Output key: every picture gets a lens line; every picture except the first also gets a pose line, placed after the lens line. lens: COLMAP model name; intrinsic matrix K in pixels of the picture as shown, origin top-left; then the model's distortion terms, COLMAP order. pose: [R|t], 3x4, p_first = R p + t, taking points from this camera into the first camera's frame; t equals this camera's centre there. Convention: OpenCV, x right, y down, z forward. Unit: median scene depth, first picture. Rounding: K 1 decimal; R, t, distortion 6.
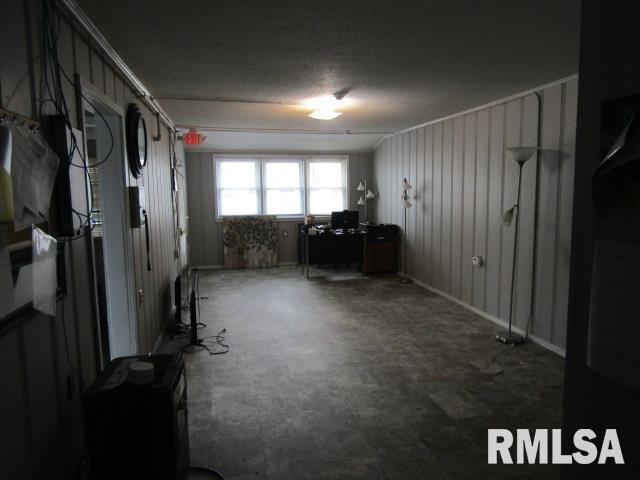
lens RADIAL K [[459.5, 0, 320.0], [0, 459.5, 240.0], [0, 0, 1]] dist [-0.006253, 0.003943]
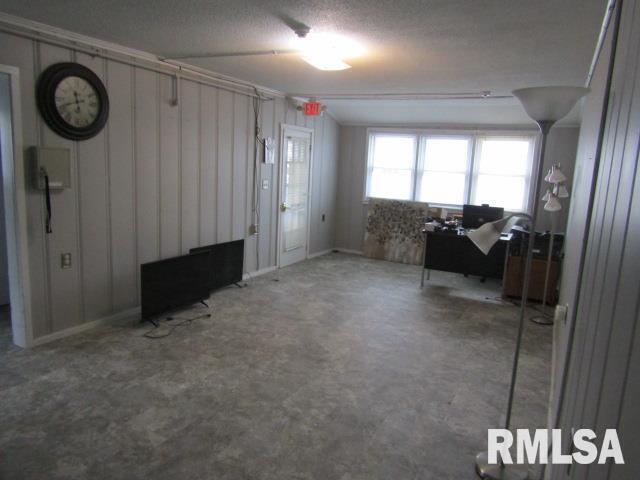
lens RADIAL K [[459.5, 0, 320.0], [0, 459.5, 240.0], [0, 0, 1]] dist [-0.006253, 0.003943]
pose [[0.770506, 0.152643, -0.618886, 0.279266], [-0.131661, 0.988079, 0.079784, -0.029282], [0.623687, 0.020009, 0.781418, 0.241831]]
